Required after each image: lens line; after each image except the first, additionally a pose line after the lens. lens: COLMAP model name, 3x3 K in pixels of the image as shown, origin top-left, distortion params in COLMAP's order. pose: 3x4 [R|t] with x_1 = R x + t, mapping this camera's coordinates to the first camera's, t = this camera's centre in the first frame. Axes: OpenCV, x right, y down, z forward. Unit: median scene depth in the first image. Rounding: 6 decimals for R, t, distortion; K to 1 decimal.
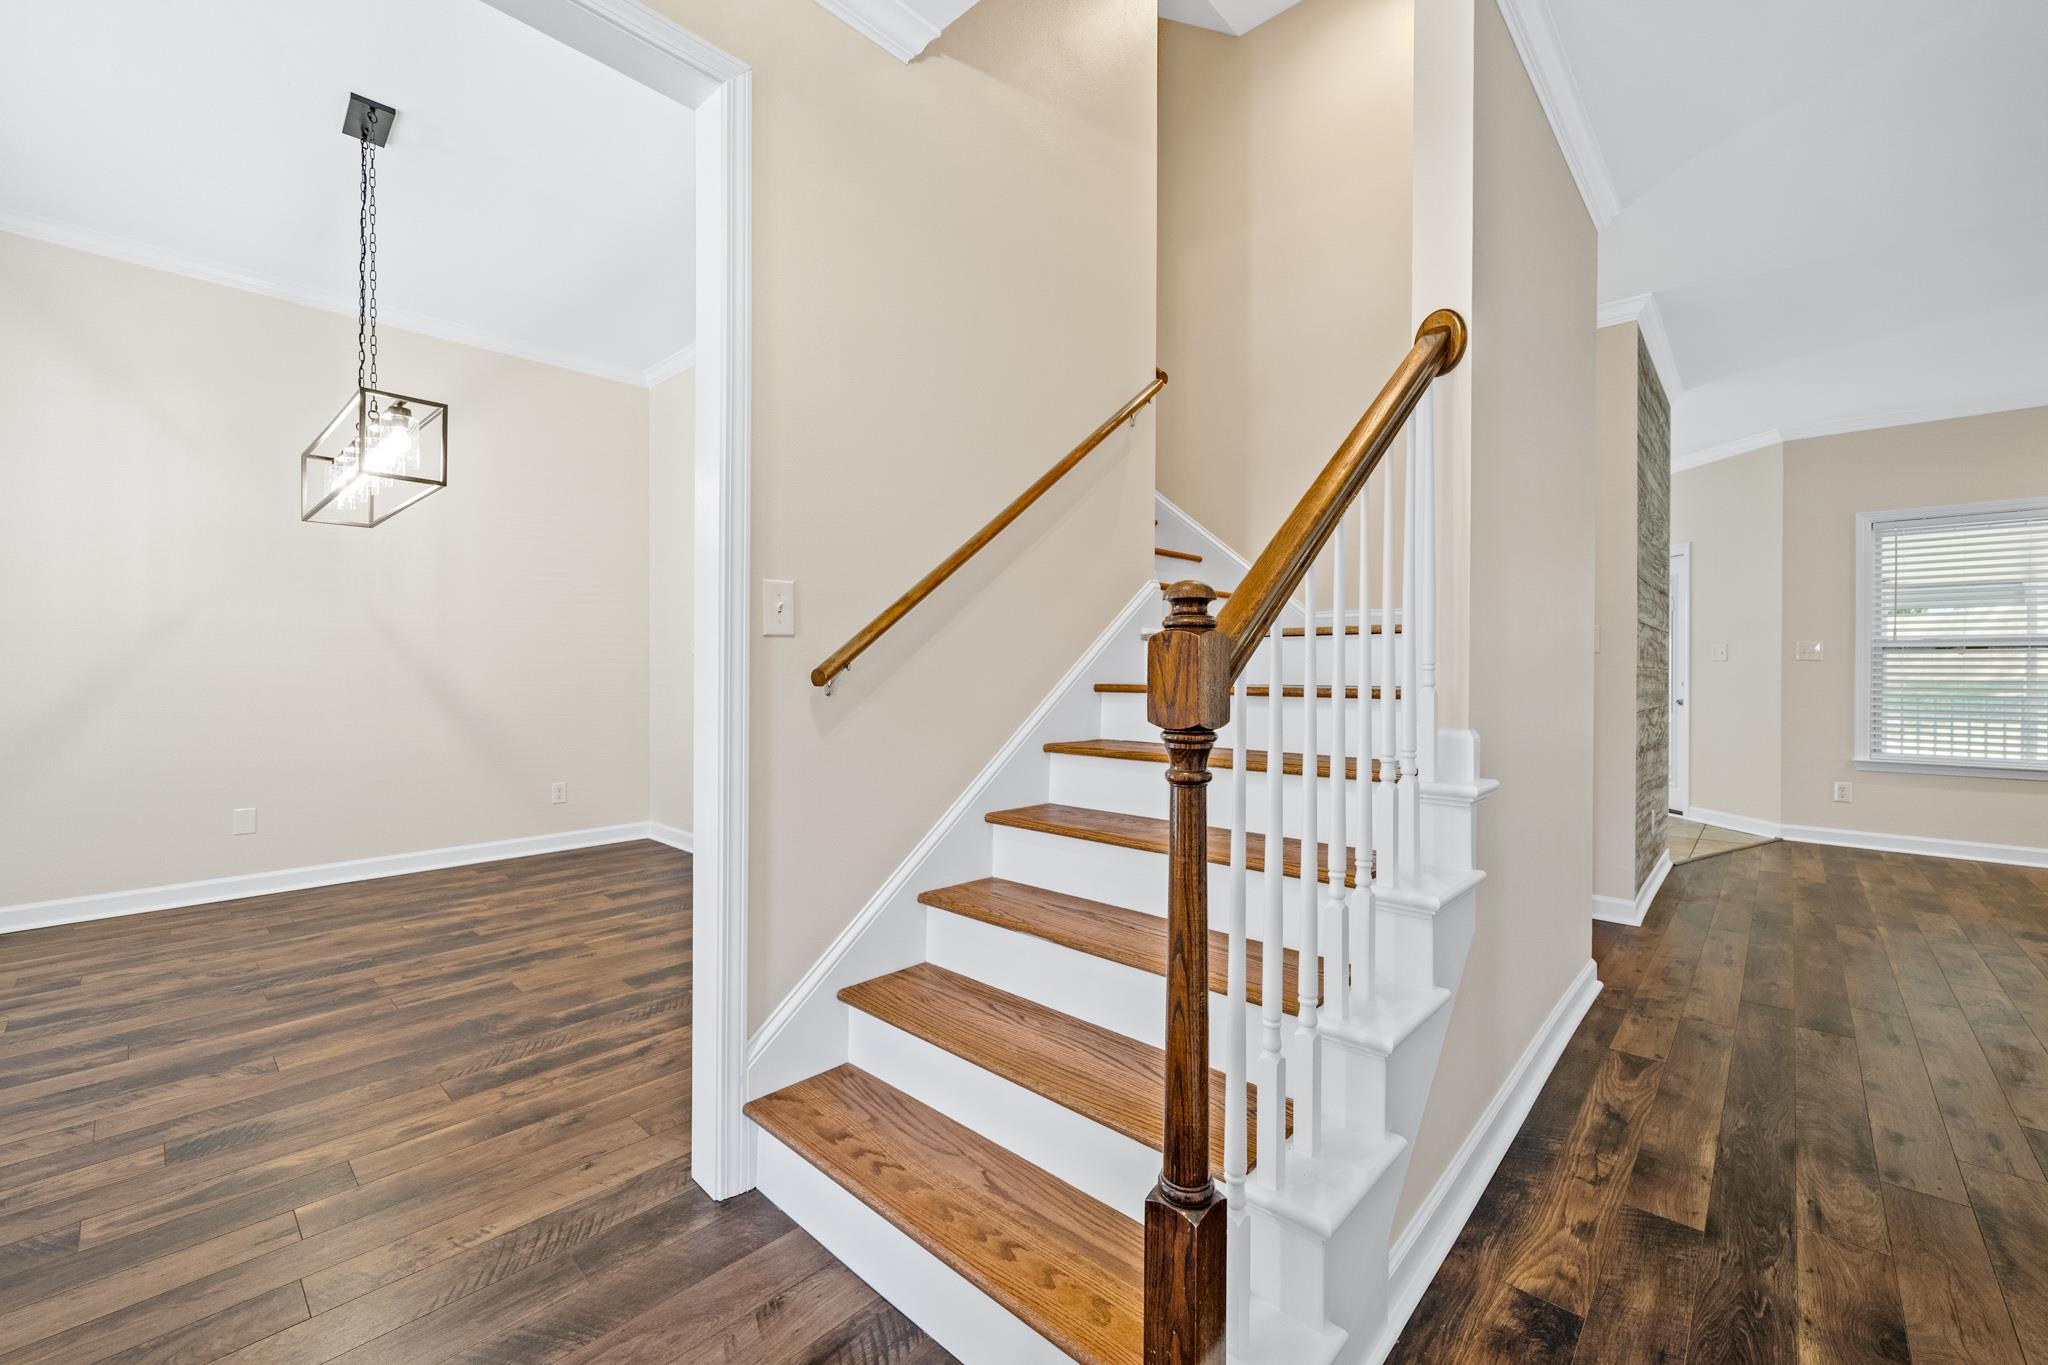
lens RADIAL K [[818.6, 0, 1018.1], [0, 818.6, 672.4], [0, 0, 1]] dist [-0.004364, 0.000699]
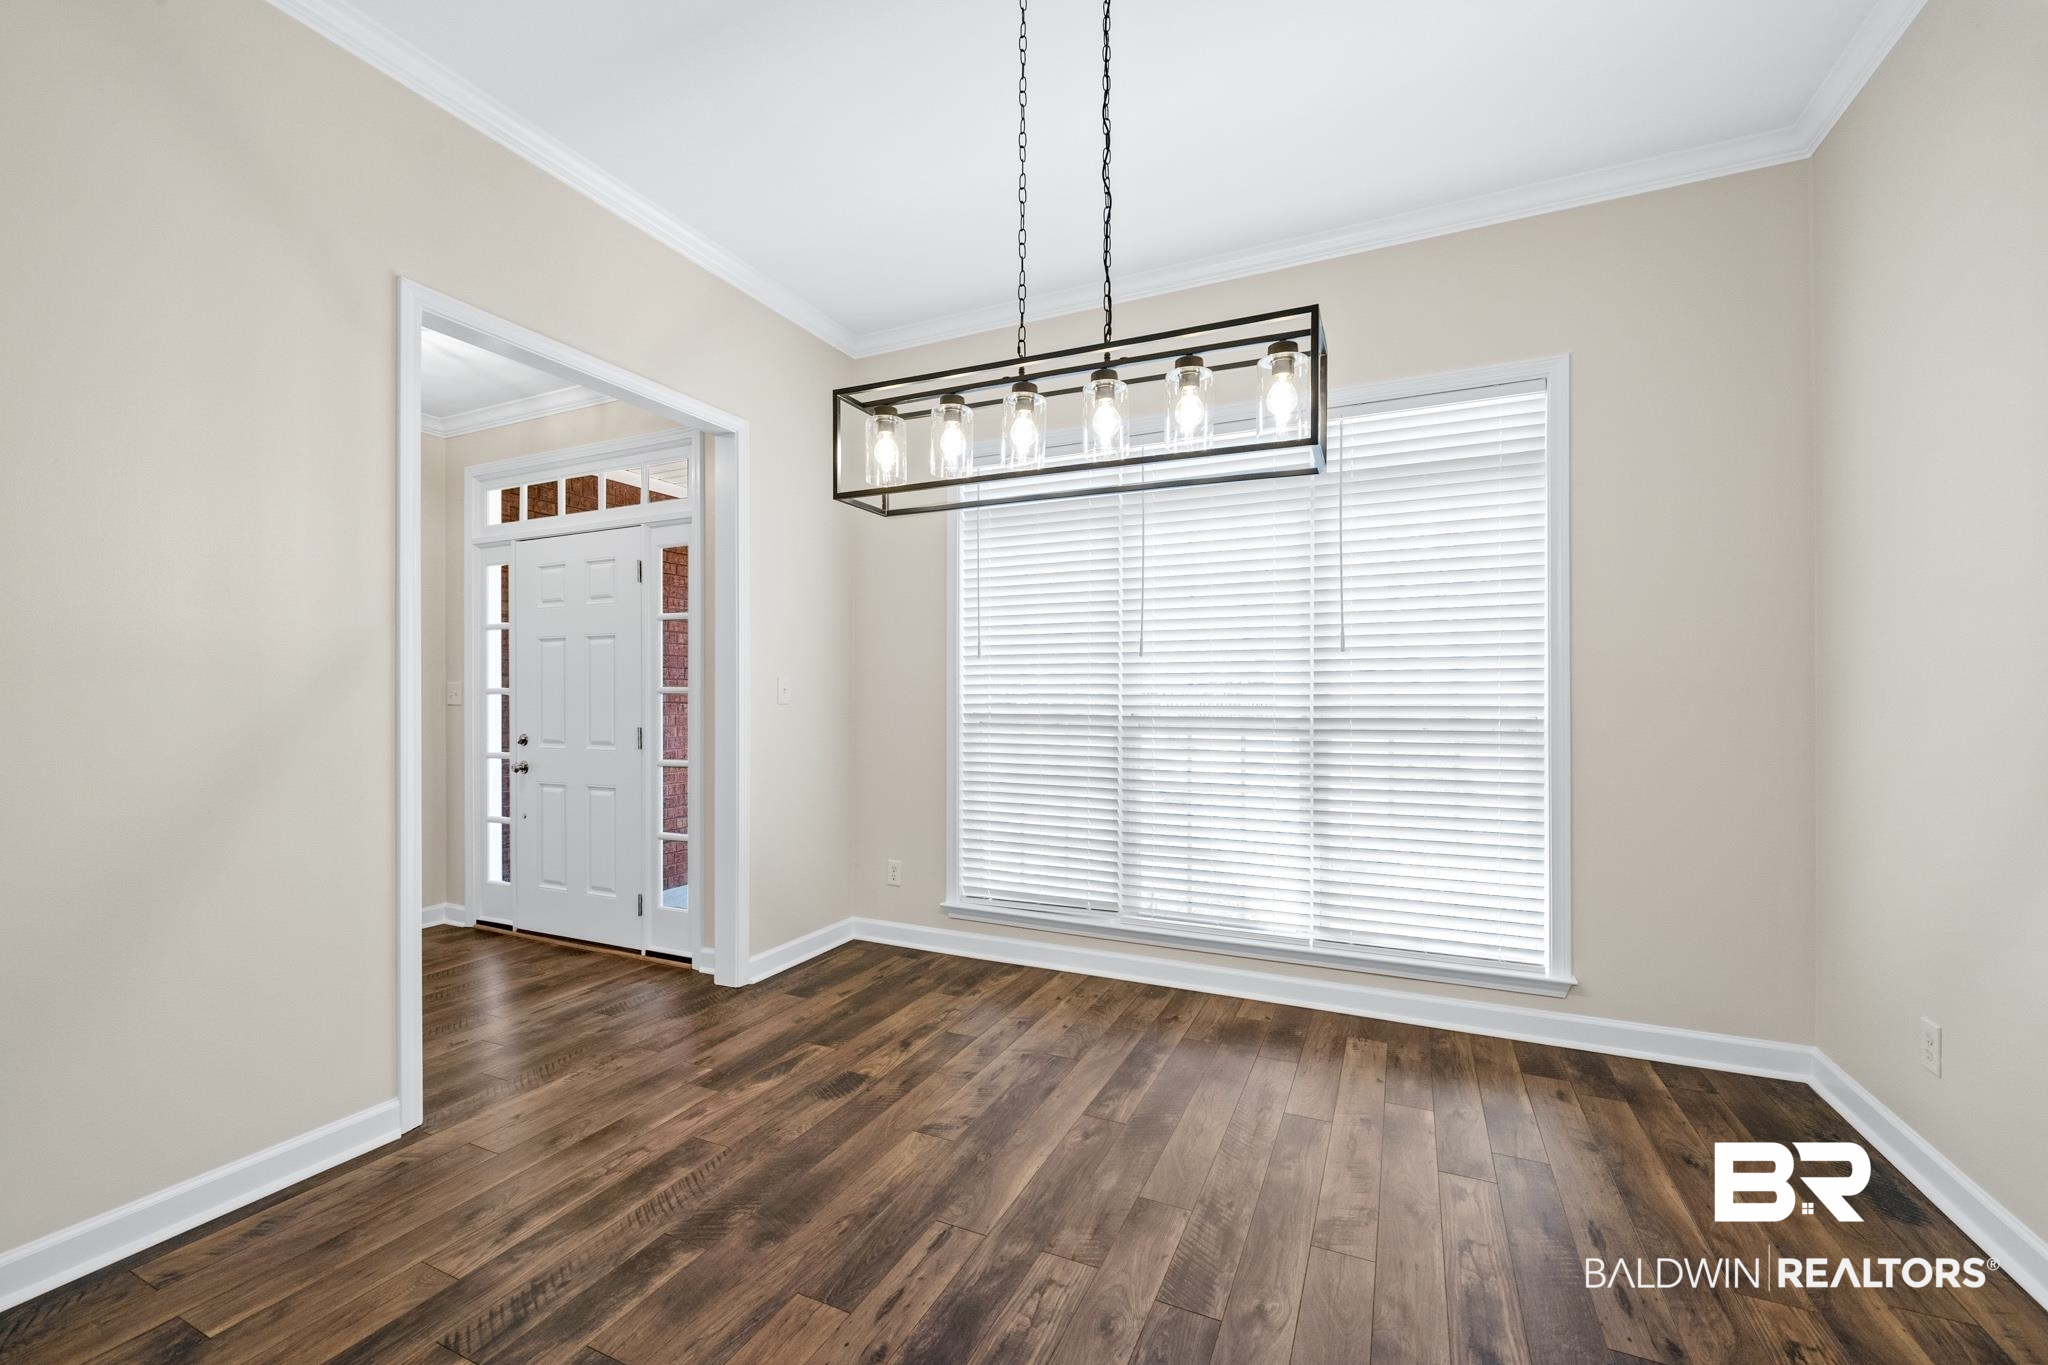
lens RADIAL K [[818.6, 0, 1013.6], [0, 818.6, 691.9], [0, 0, 1]] dist [-0.004364, 0.000699]
pose [[-0.953457, -0.003954, -0.301504, -0.573306], [-0.002580, 0.999984, -0.004957, -0.040986], [0.301519, -0.003948, -0.953452, 1.605096]]
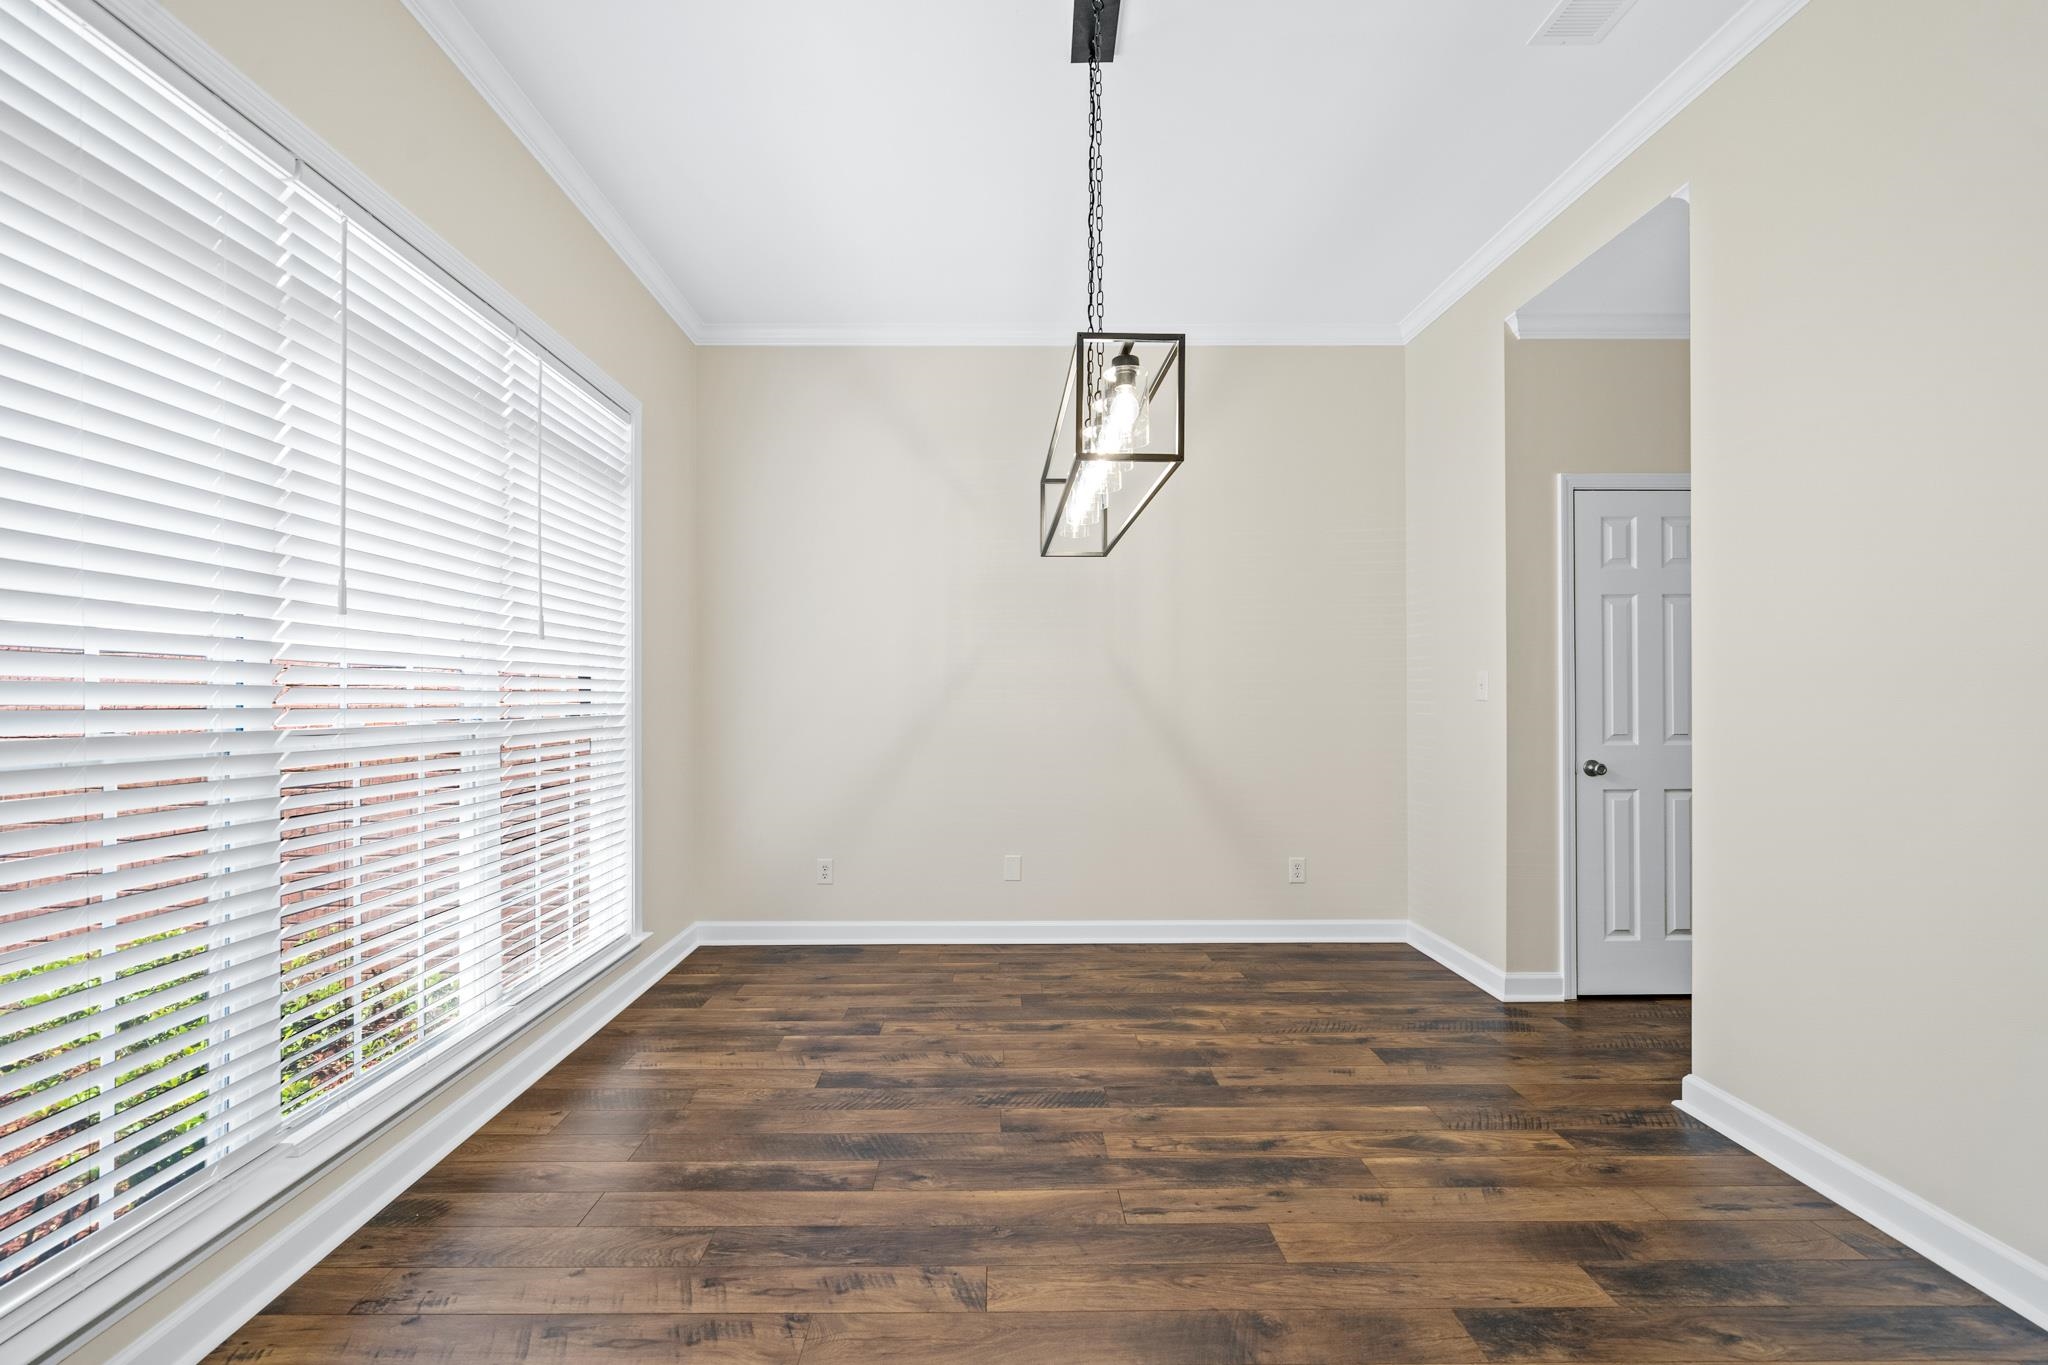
lens RADIAL K [[818.6, 0, 1008.2], [0, 818.6, 690.0], [0, 0, 1]] dist [-0.004364, 0.000699]
pose [[0.686778, -0.009390, -0.726807, -0.297109], [-0.001493, 0.999896, -0.014329, -0.033166], [0.726866, 0.010926, 0.686692, 0.415654]]
